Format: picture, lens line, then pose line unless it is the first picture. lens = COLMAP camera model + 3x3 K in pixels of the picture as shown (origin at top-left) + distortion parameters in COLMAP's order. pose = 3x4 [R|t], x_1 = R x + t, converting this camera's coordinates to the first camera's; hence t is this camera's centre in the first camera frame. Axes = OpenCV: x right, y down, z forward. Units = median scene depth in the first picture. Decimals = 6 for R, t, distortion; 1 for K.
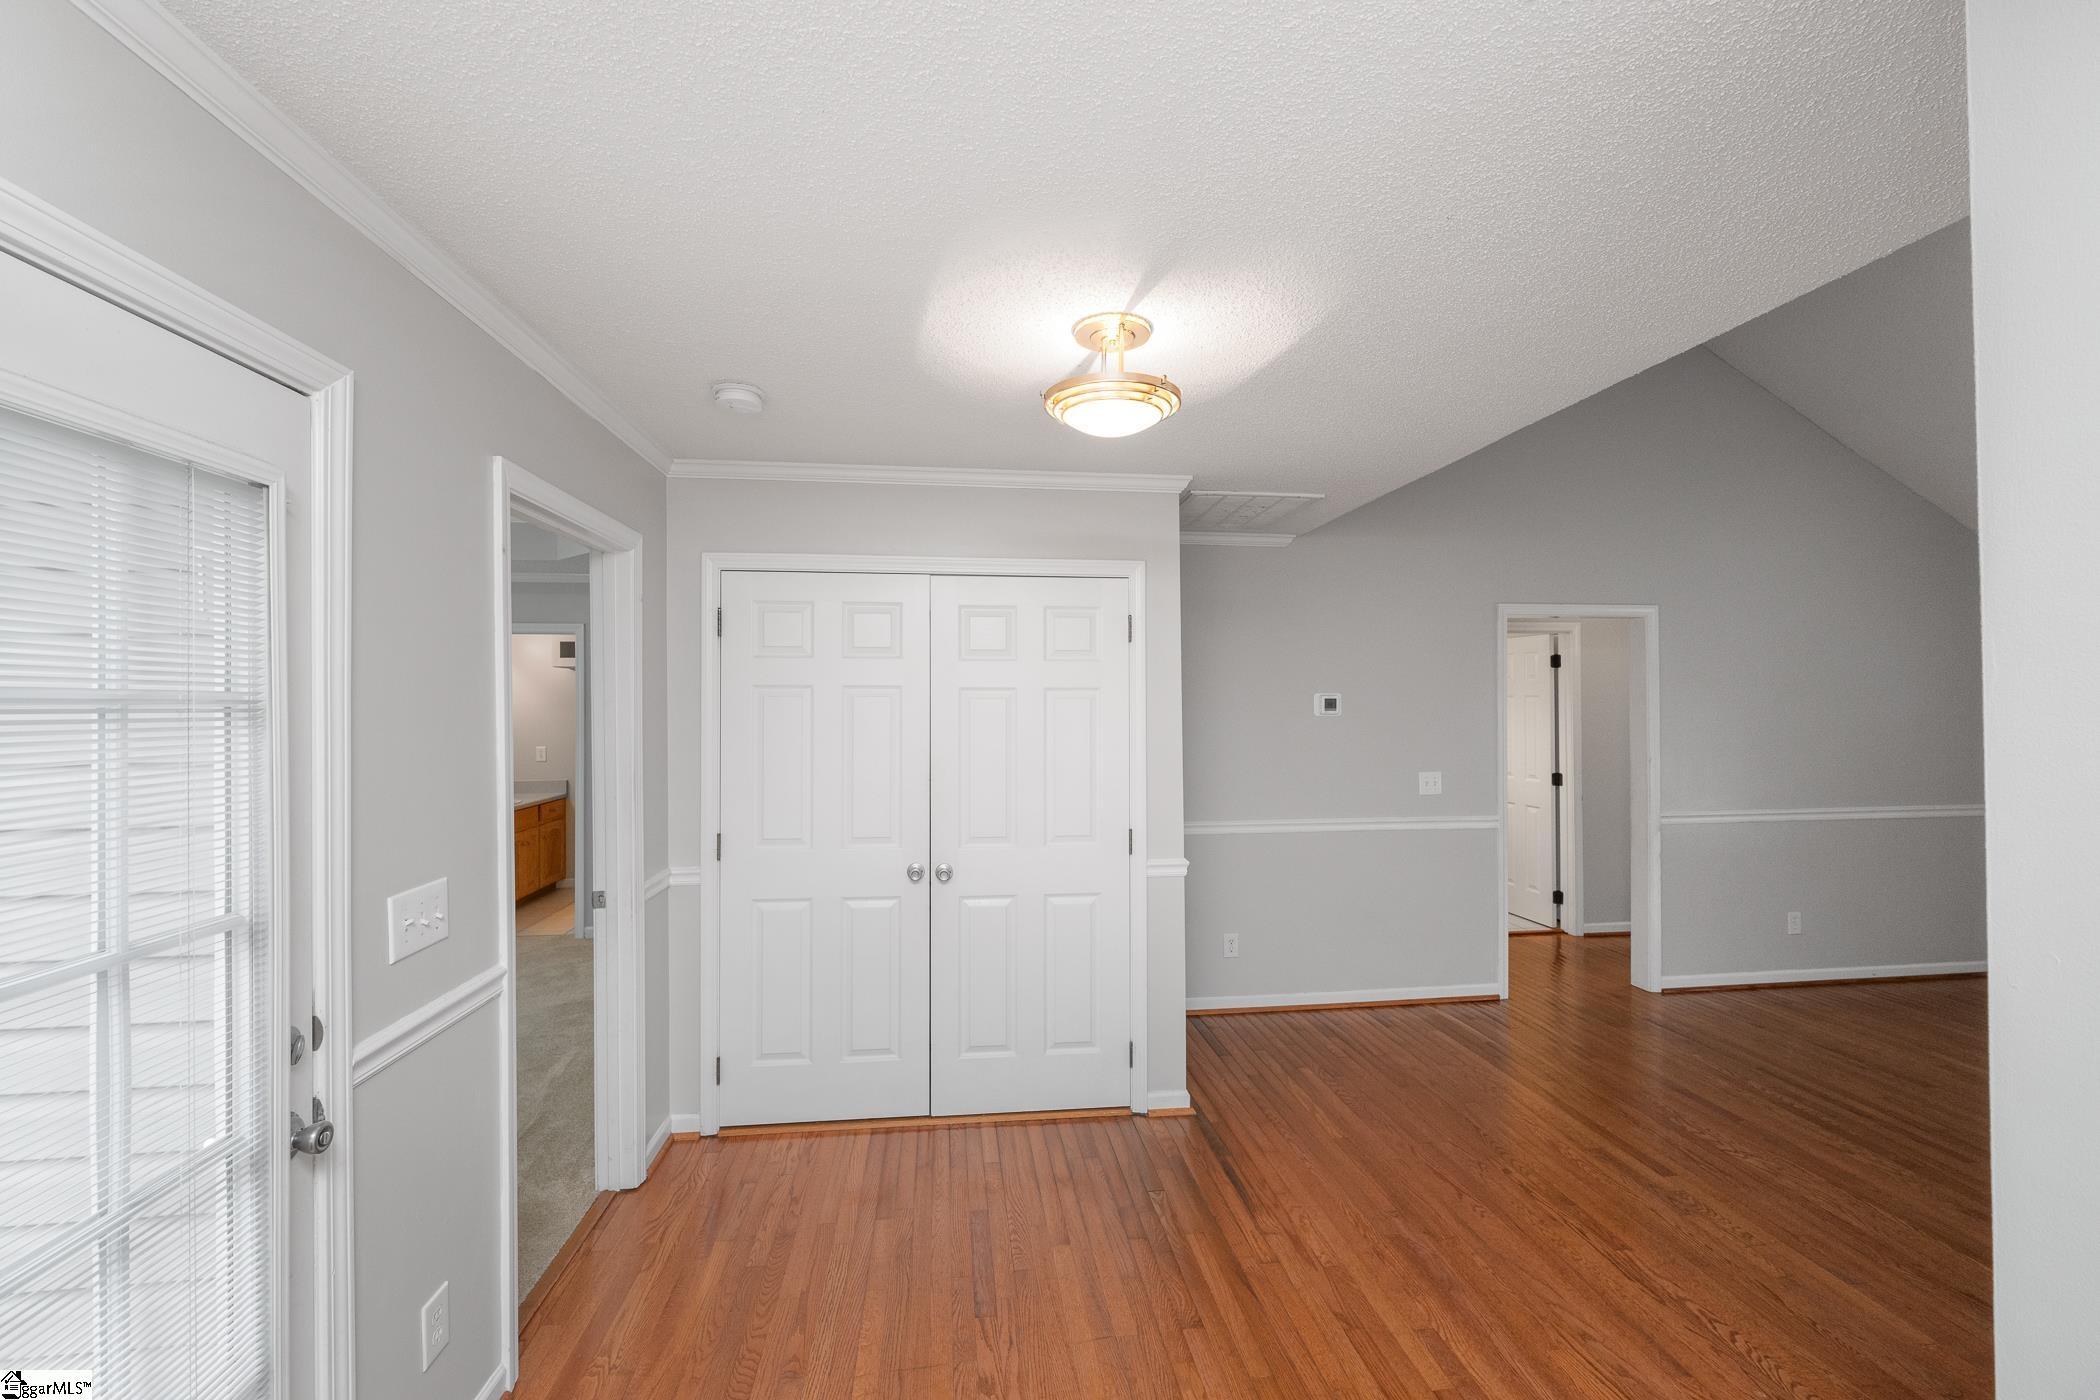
lens RADIAL K [[847.5, 0, 1034.9], [0, 847.5, 715.8], [0, 0, 1]] dist [-0.001177, -0.000001]
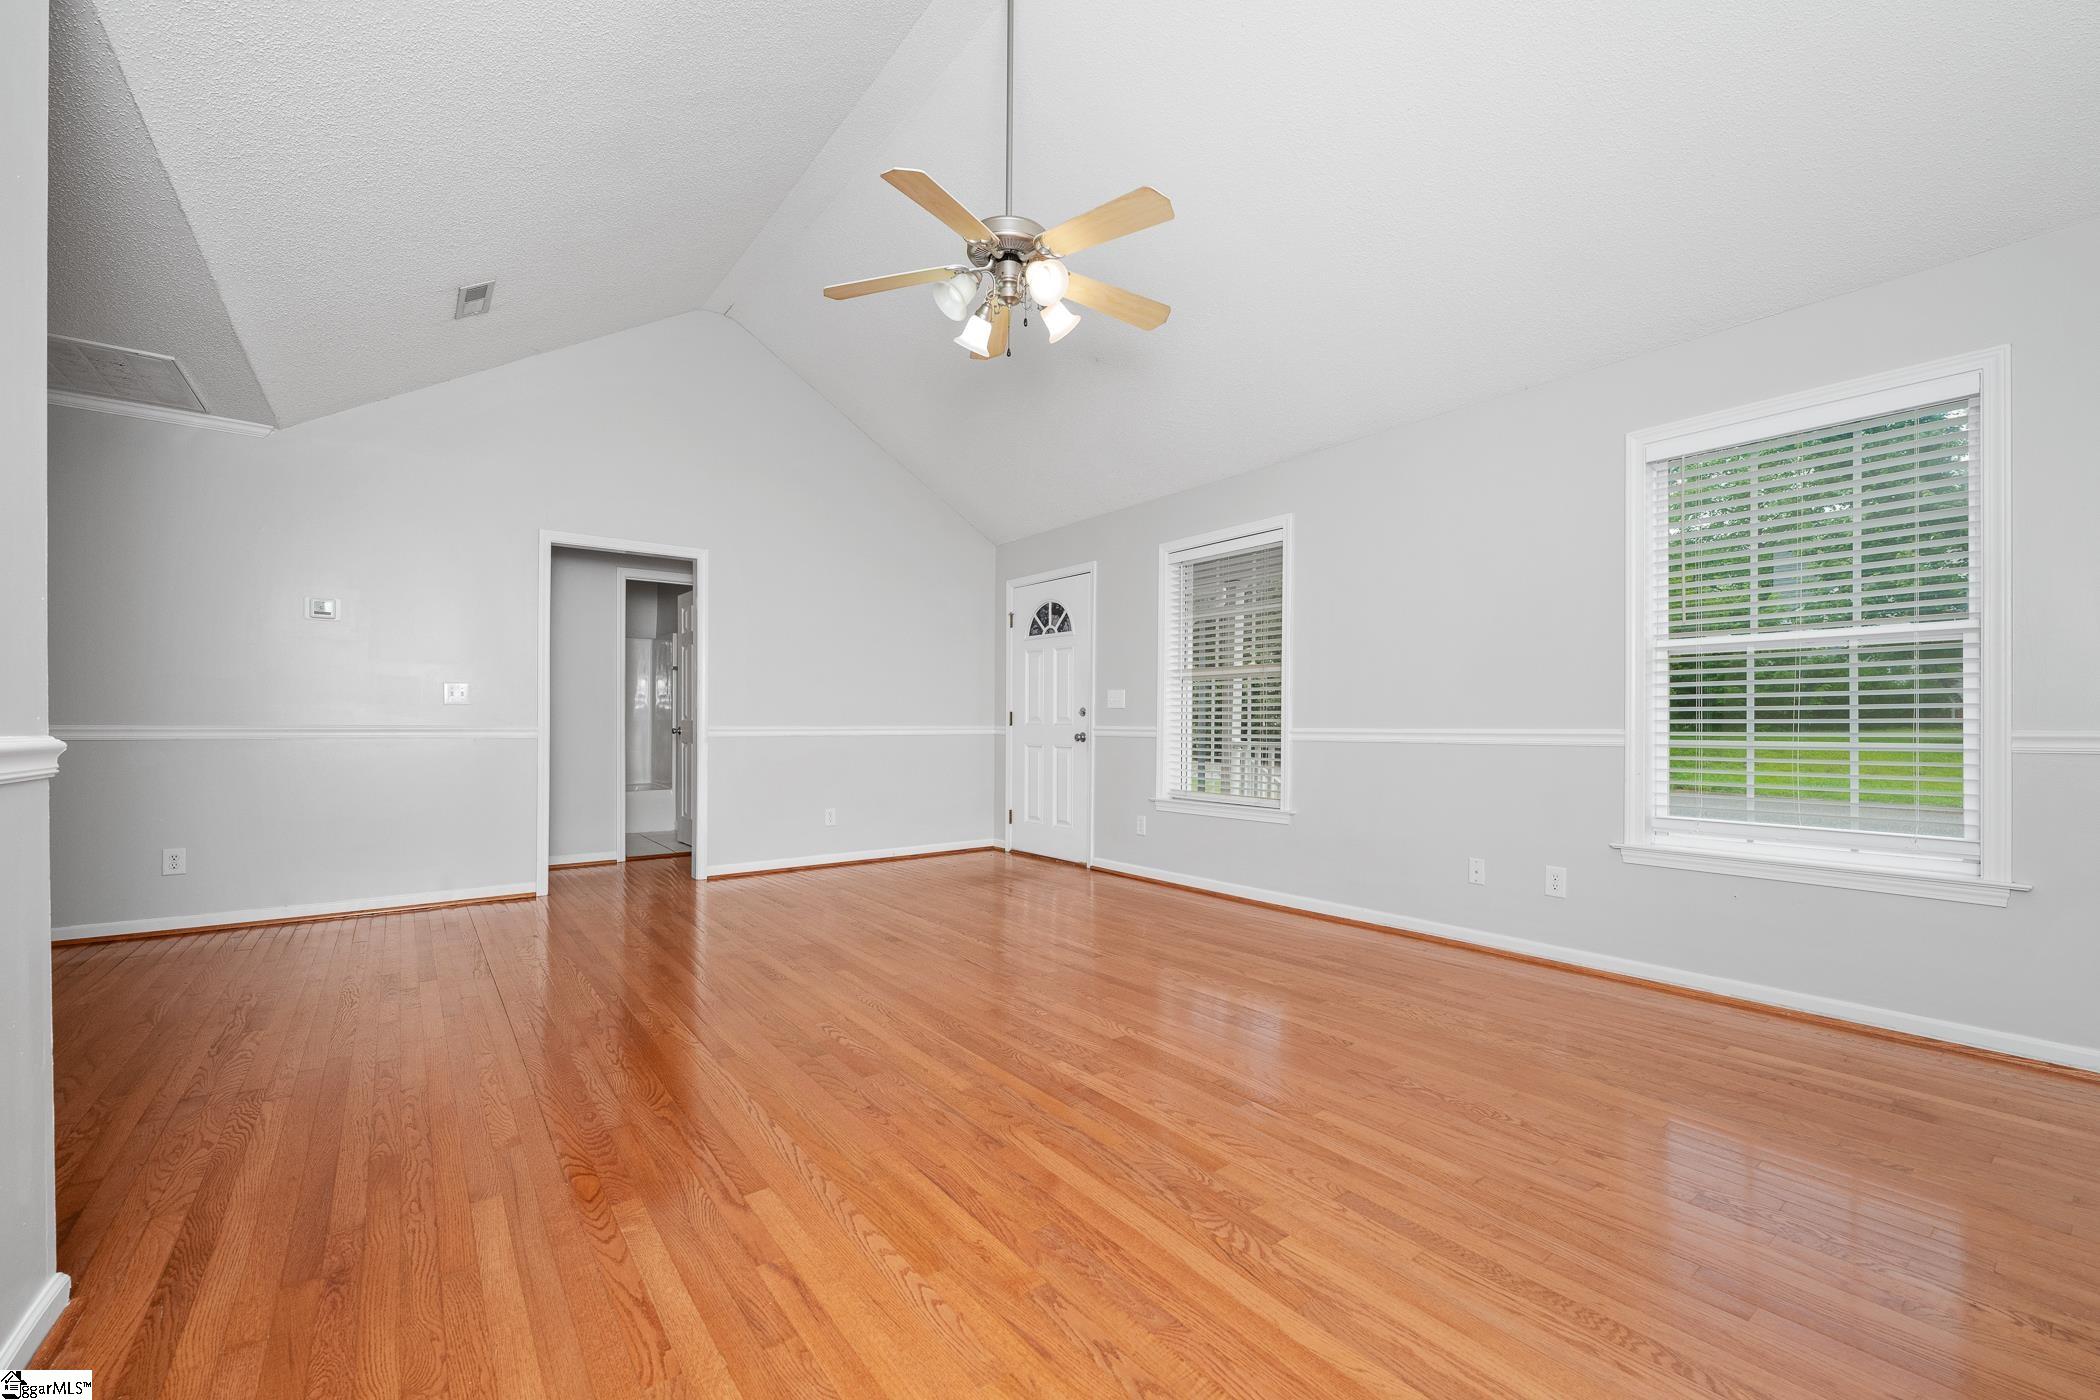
lens RADIAL K [[847.5, 0, 1034.9], [0, 847.5, 715.8], [0, 0, 1]] dist [-0.001177, -0.000001]
pose [[0.864020, 0.023485, 0.502910, 0.785553], [-0.017981, 0.999714, -0.015793, 0.156999], [-0.503136, 0.004603, 0.864195, -0.374479]]
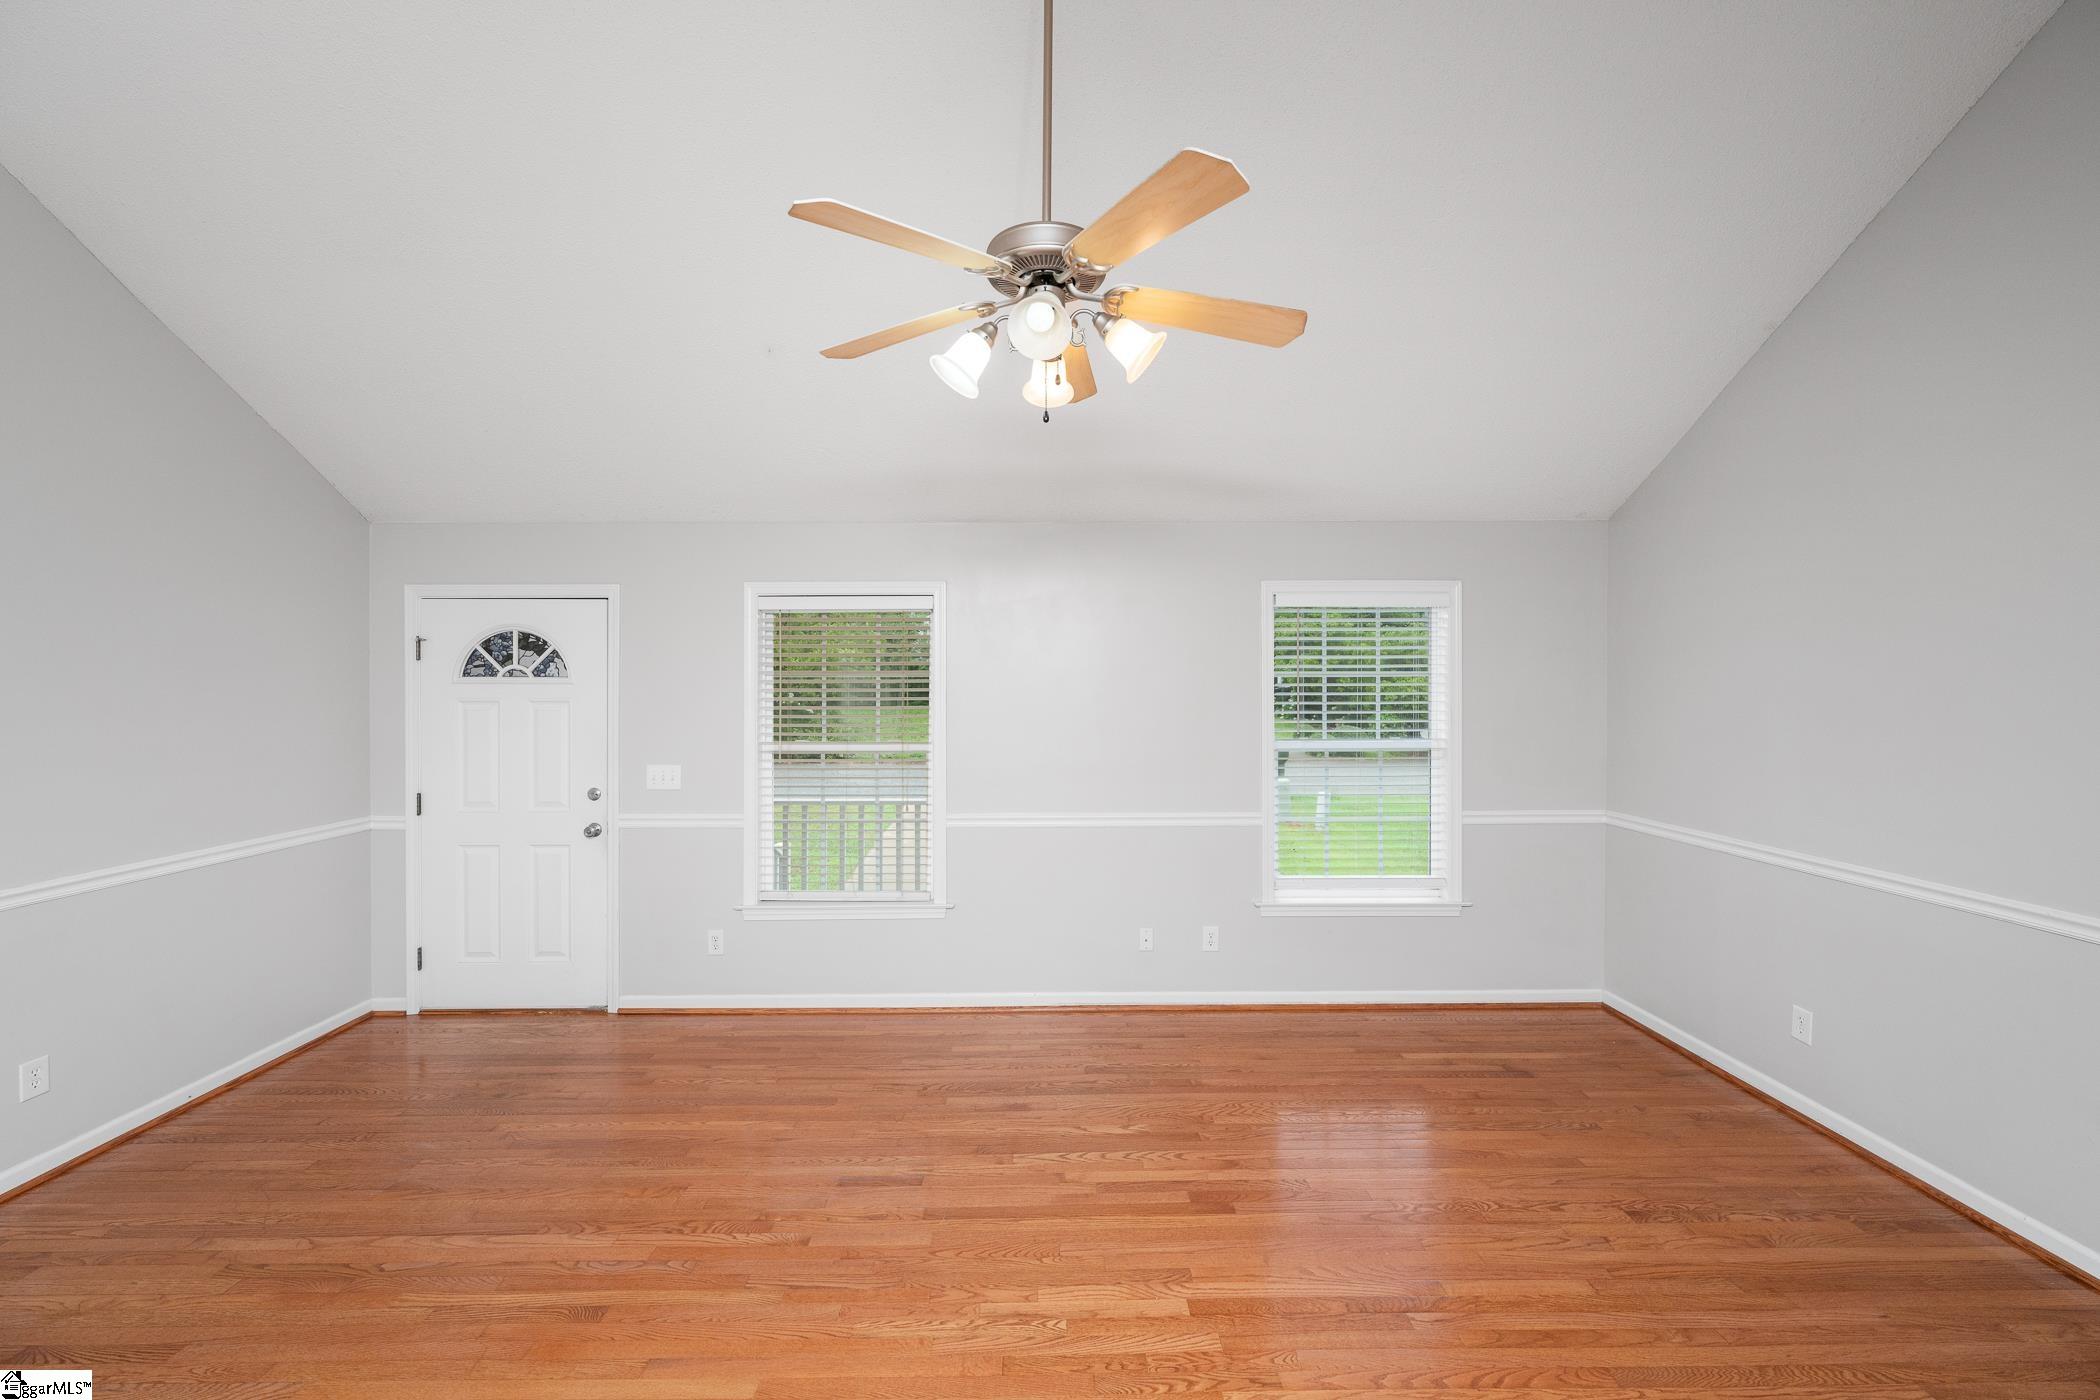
lens RADIAL K [[833.0, 0, 1042.3], [0, 833.0, 702.3], [0, 0, 1]] dist [-0.001525, -0.000069]
pose [[0.105074, -0.004875, 0.994452, 0.604173], [-0.001192, 0.999987, 0.005028, -0.034565], [-0.994464, -0.001714, 0.105067, 0.362364]]
